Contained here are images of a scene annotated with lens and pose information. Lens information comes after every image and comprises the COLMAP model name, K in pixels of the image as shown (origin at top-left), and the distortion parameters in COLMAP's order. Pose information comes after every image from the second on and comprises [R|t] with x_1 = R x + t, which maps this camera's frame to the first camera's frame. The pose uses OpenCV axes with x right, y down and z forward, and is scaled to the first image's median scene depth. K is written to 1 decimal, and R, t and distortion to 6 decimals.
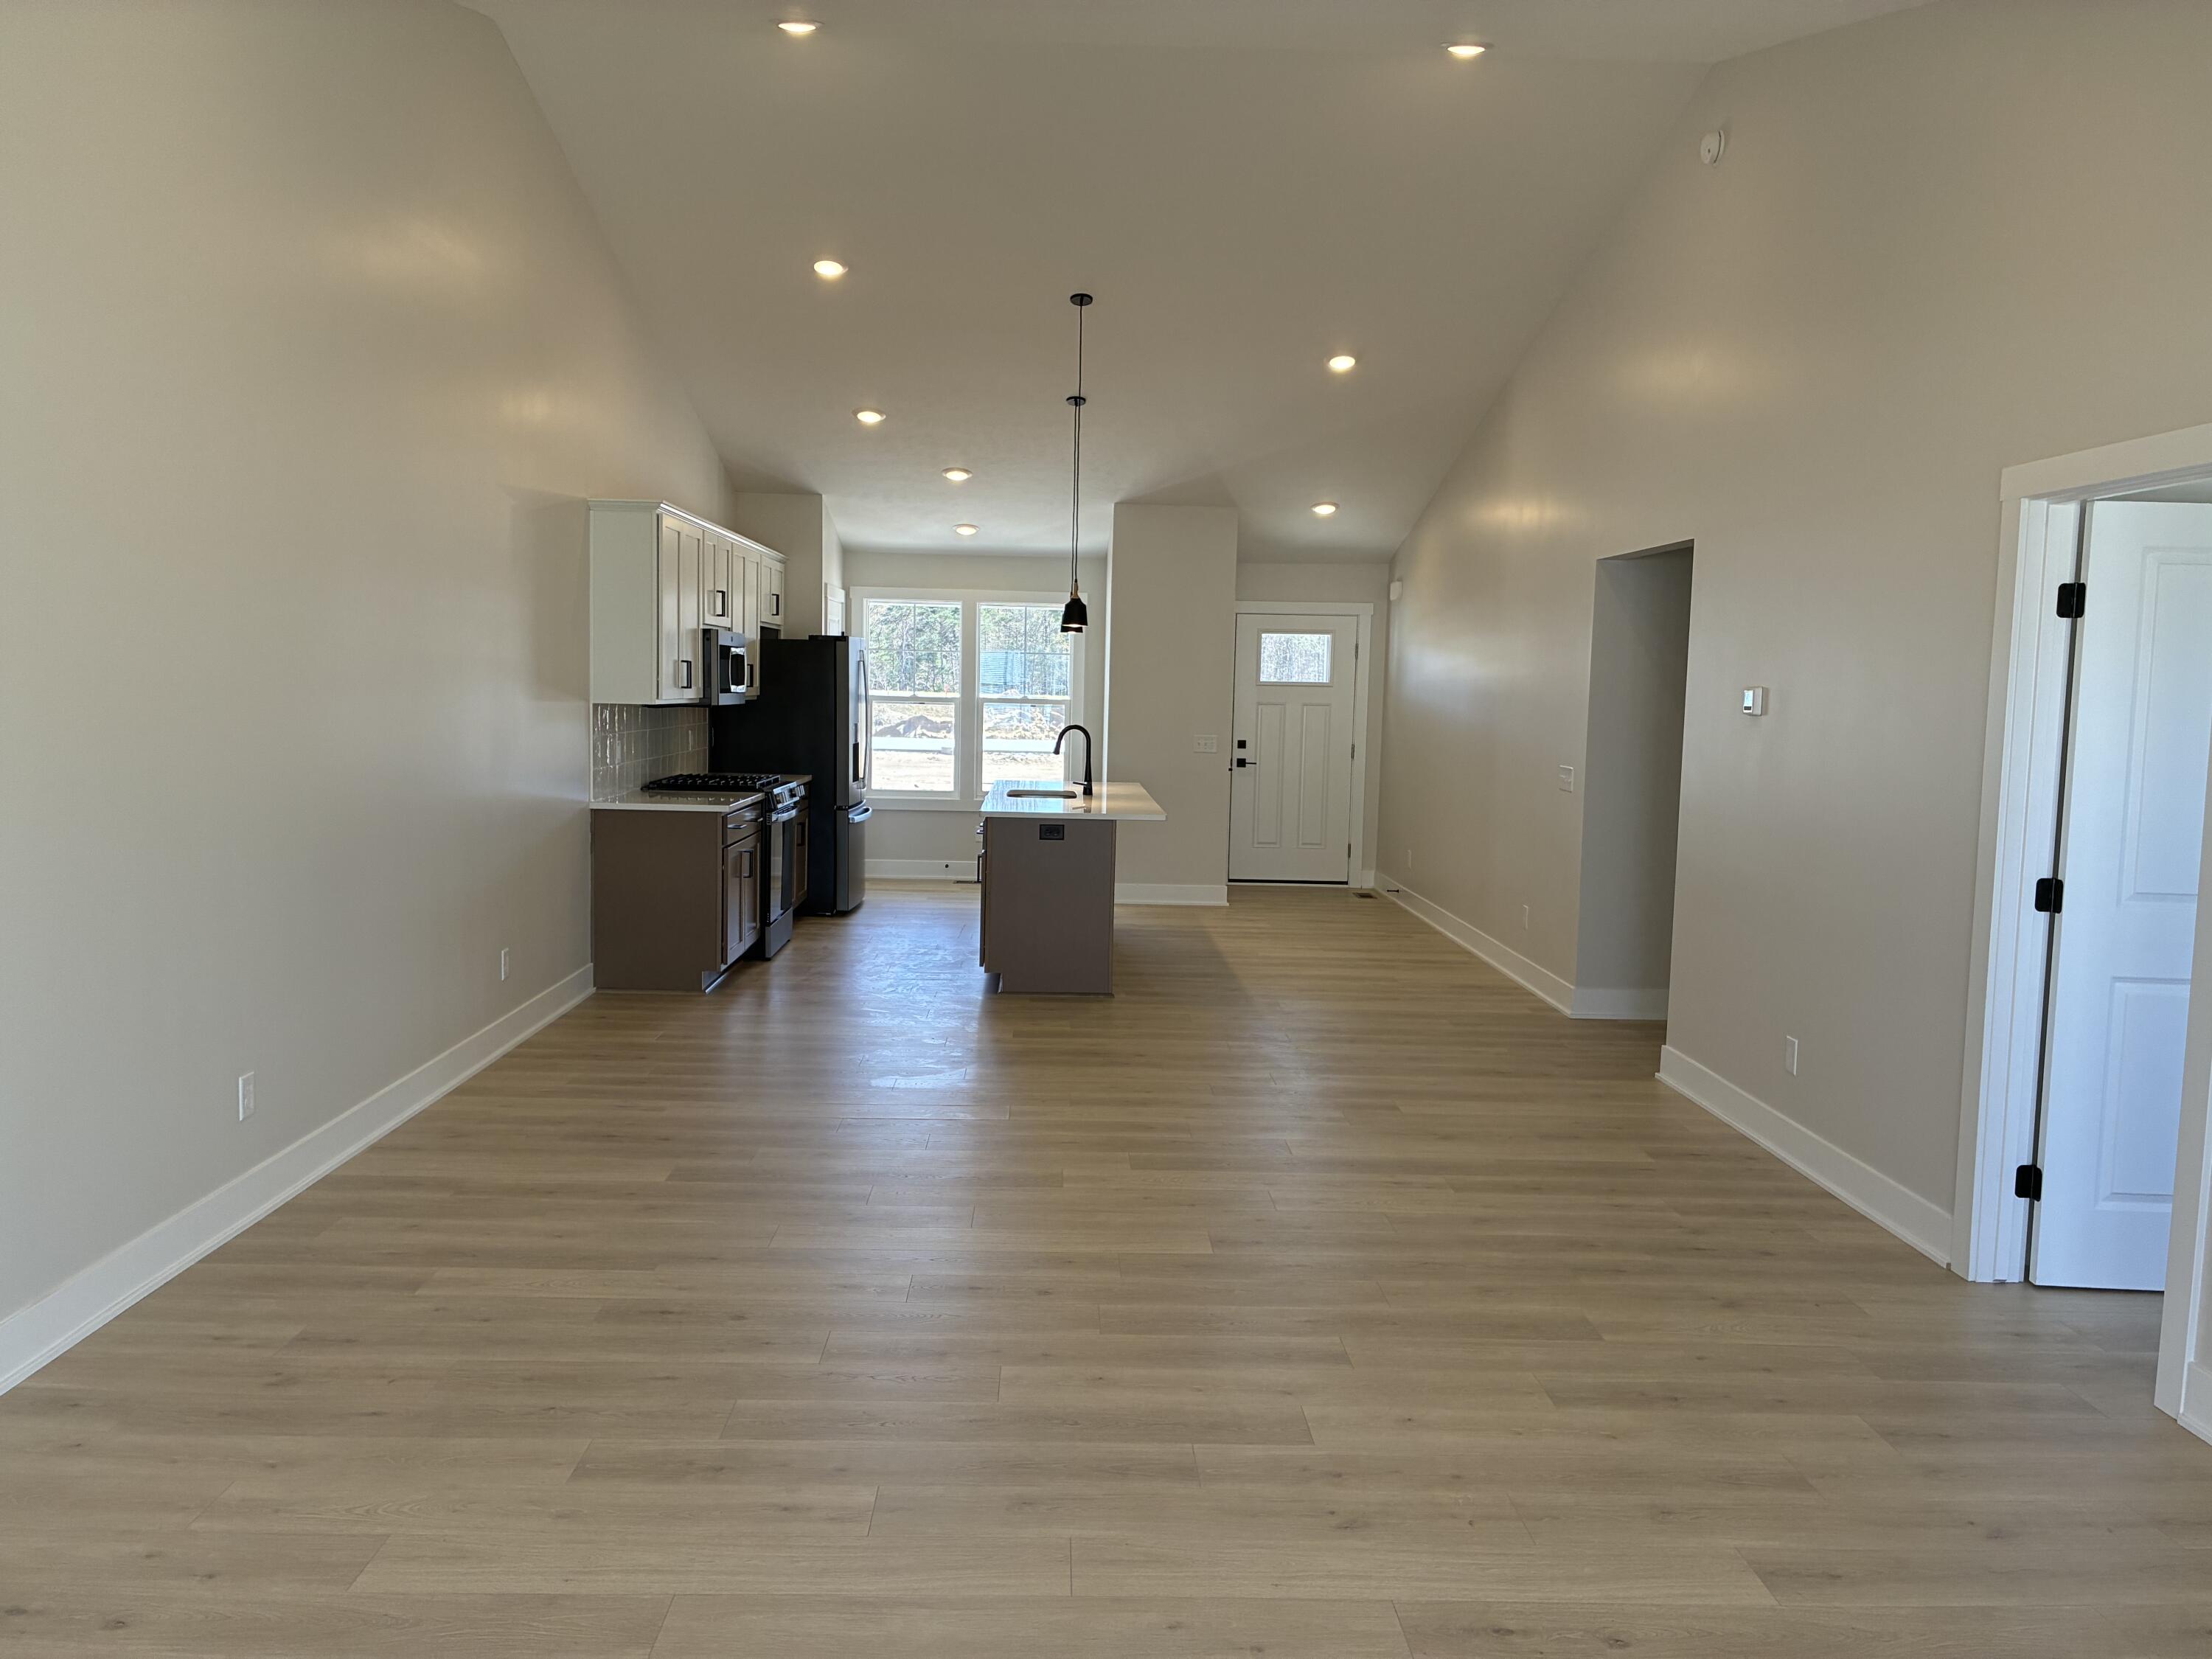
lens RADIAL K [[1684.5, 0, 1100.7], [0, 1684.5, 812.0], [0, 0, 1]] dist [0.062133, -0.080306]
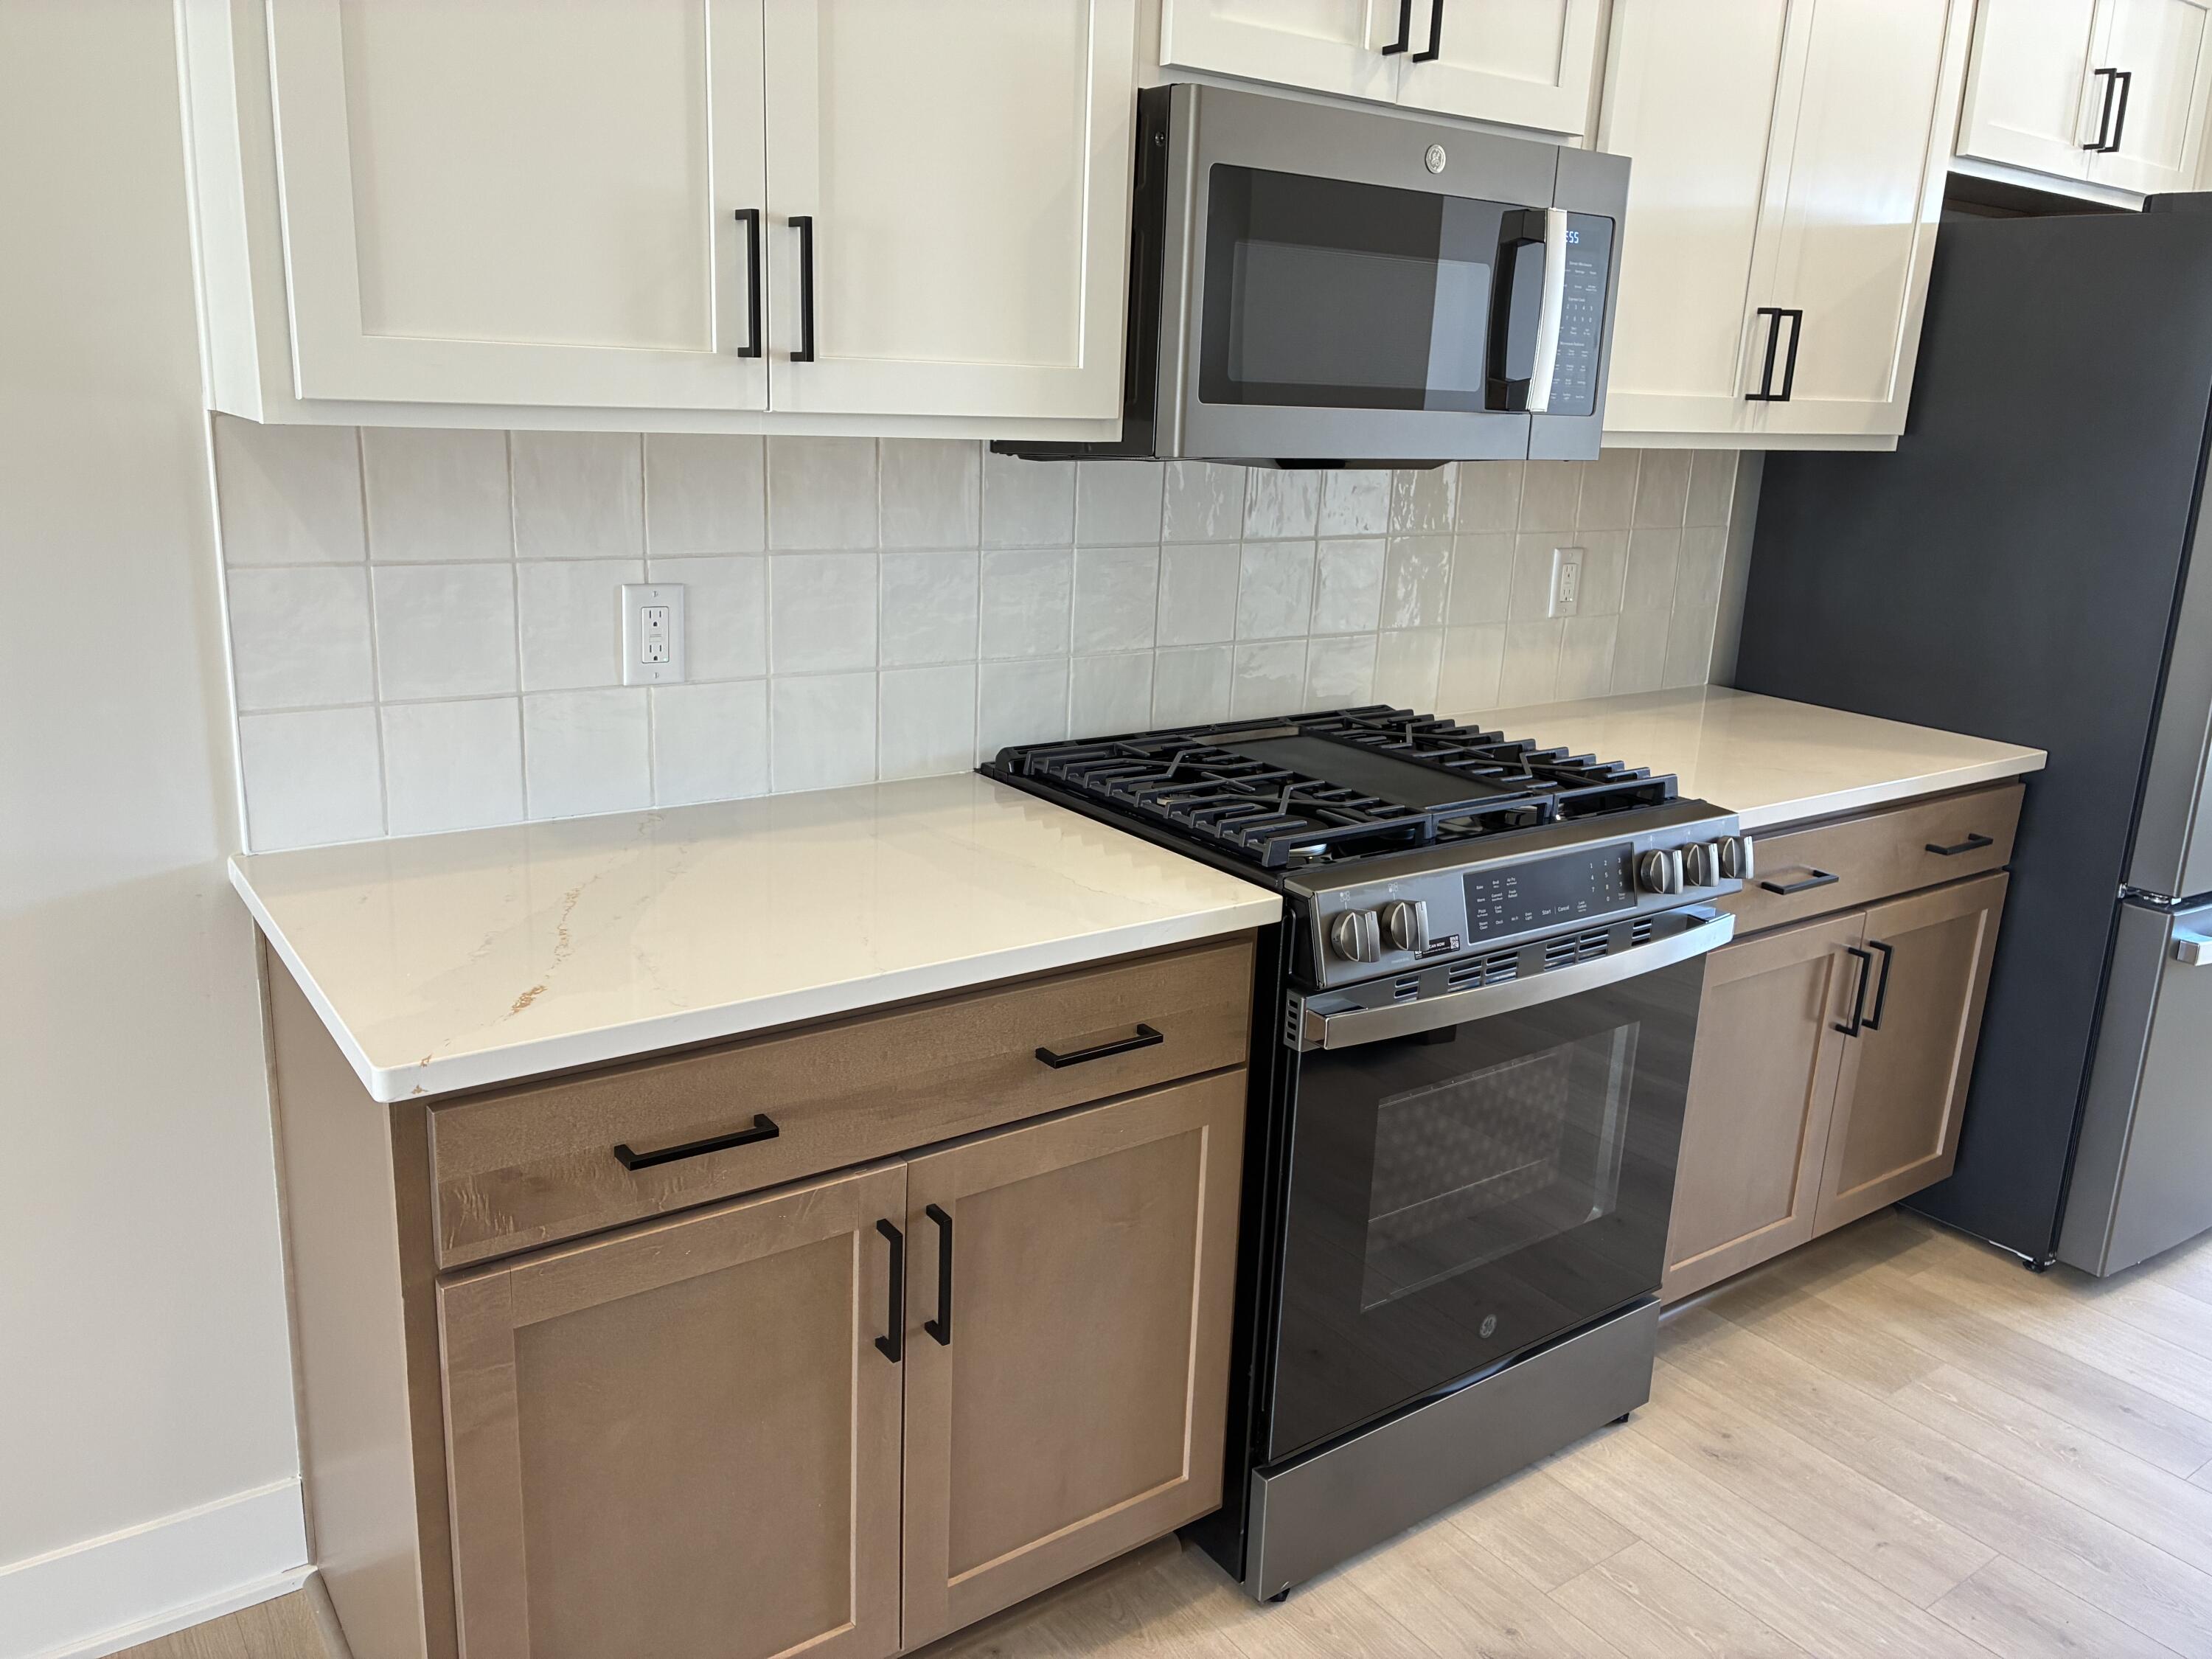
lens RADIAL K [[1684.5, 0, 1100.7], [0, 1684.5, 812.0], [0, 0, 1]] dist [0.062133, -0.080306]
pose [[0.565216, 0.205335, -0.798979, -0.038864], [-0.092468, 0.978193, 0.185978, -0.048671], [0.819744, -0.031237, 0.571878, 0.719604]]
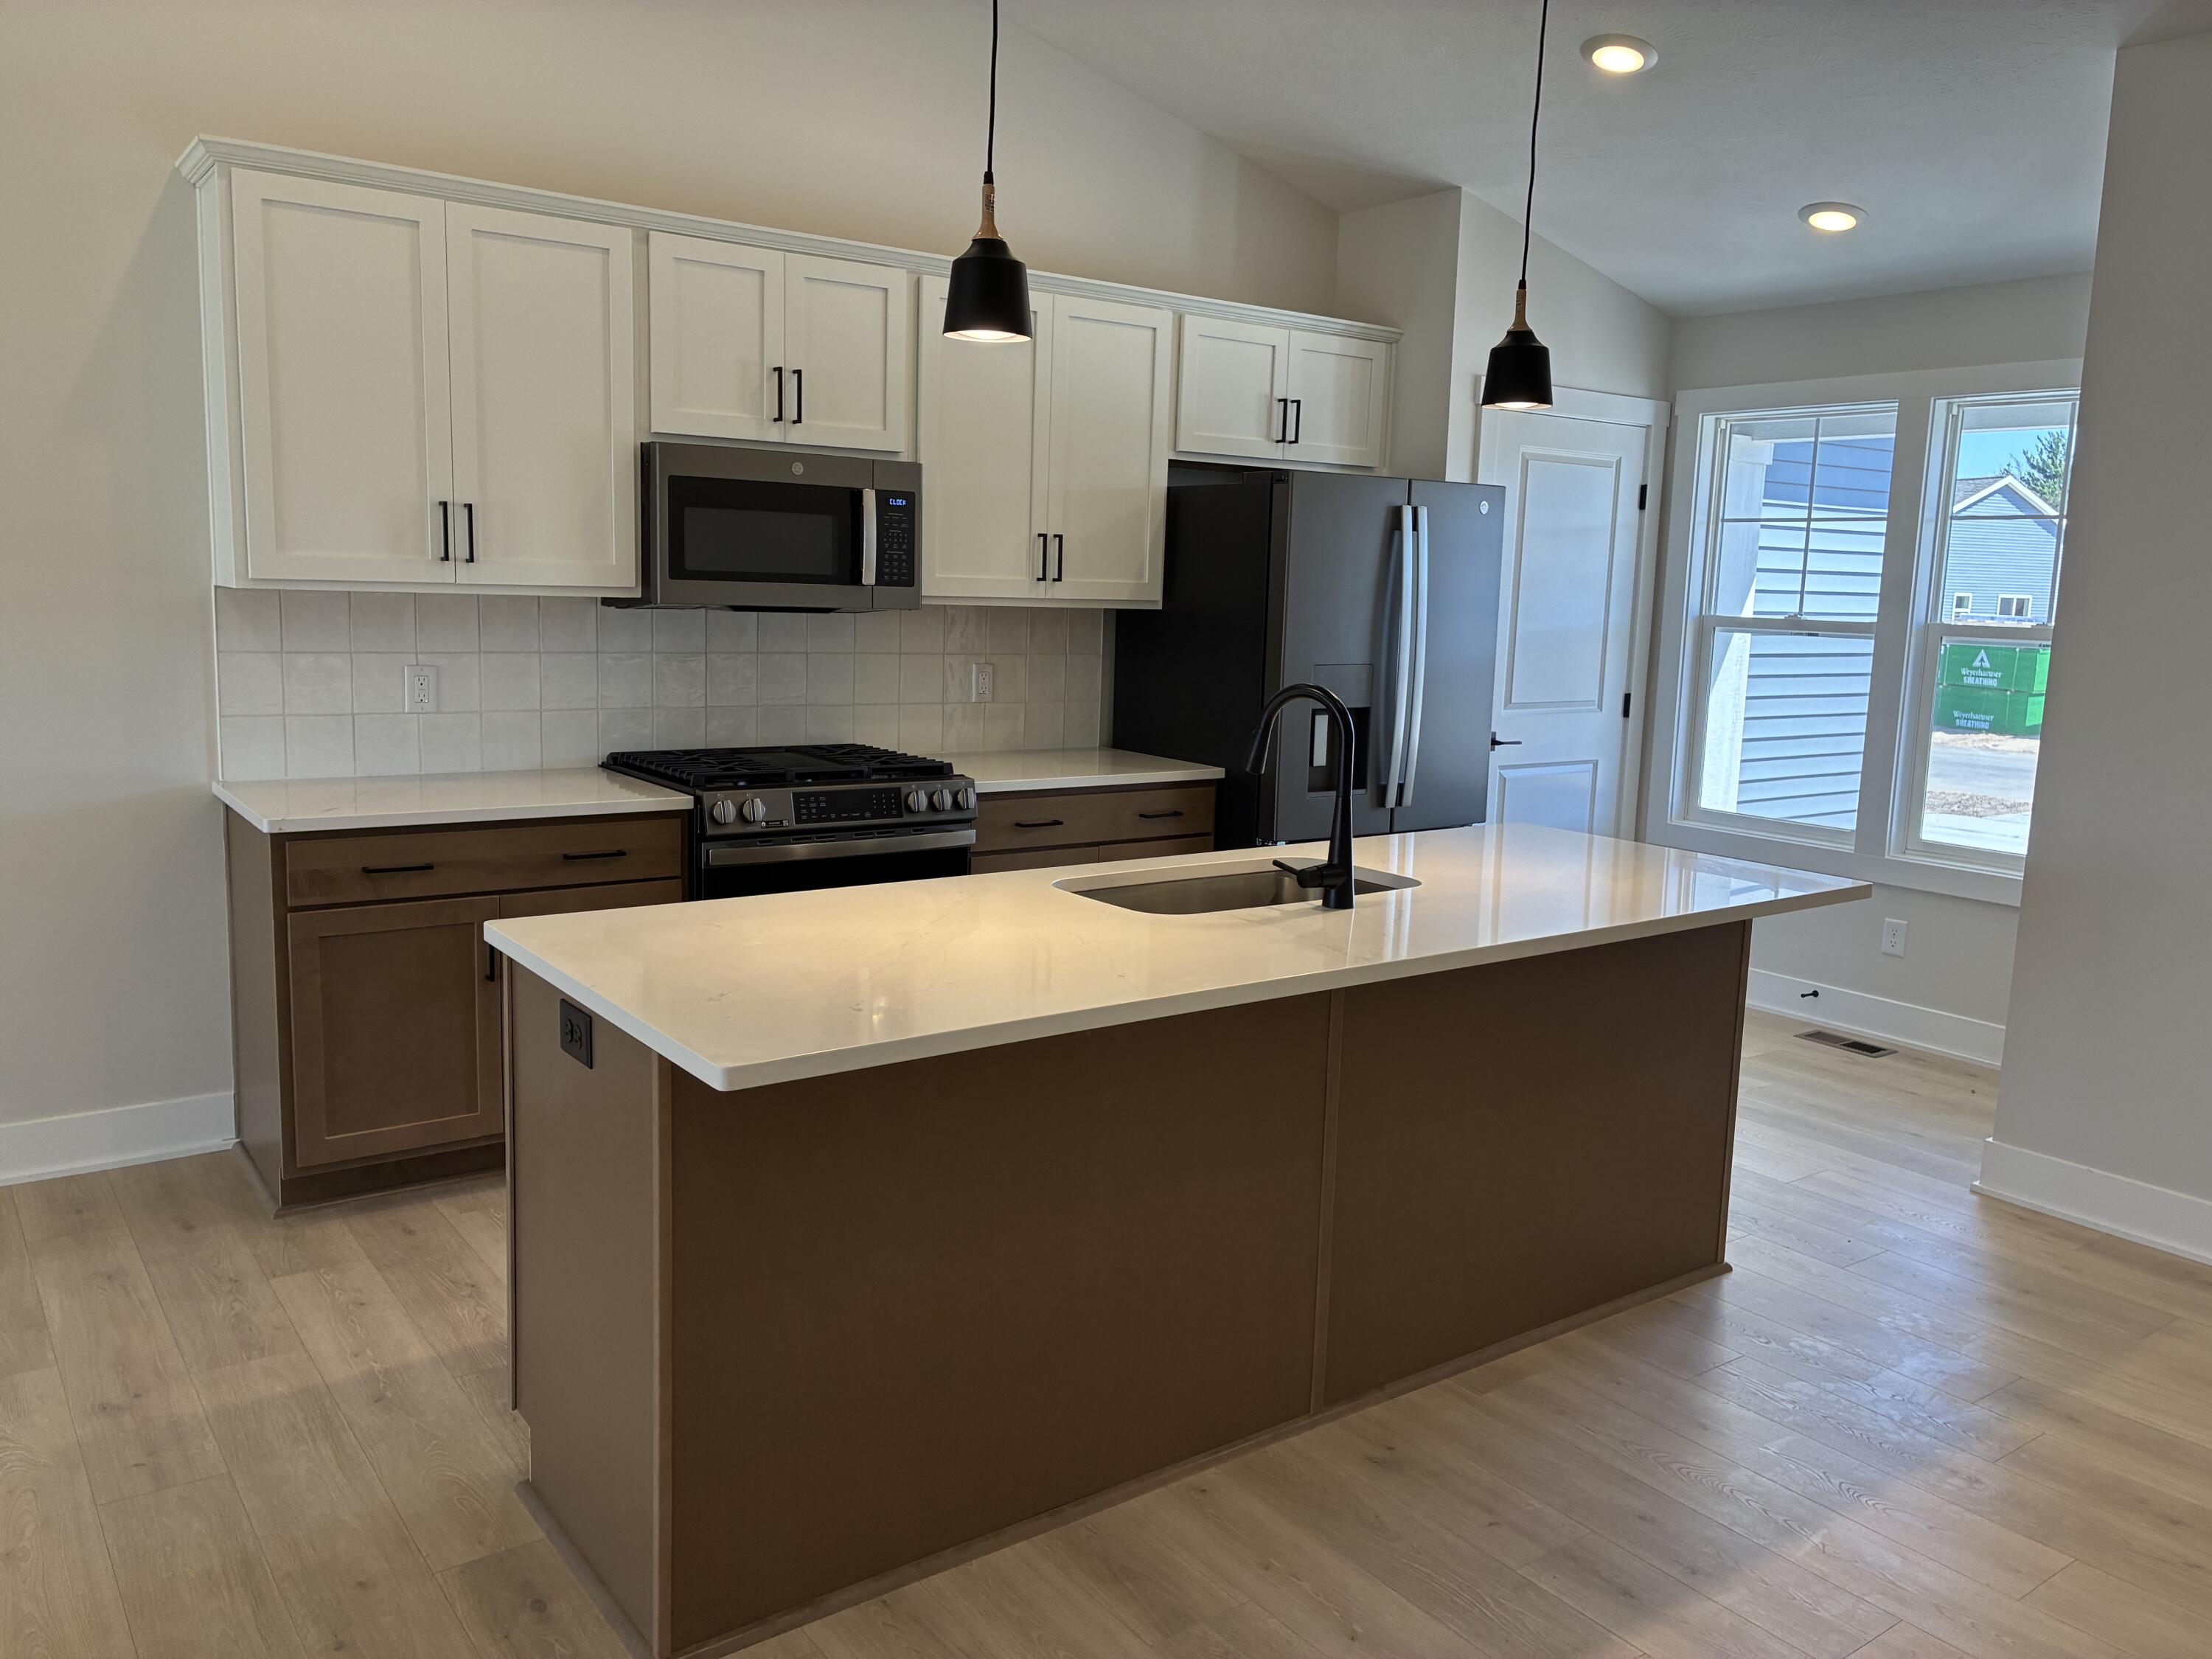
lens RADIAL K [[1684.5, 0, 1100.7], [0, 1684.5, 812.0], [0, 0, 1]] dist [0.062133, -0.080306]
pose [[0.570963, 0.106172, -0.814082, 0.217339], [-0.081567, 0.994032, 0.072433, -0.041049], [0.816914, 0.025046, 0.576215, 0.686008]]
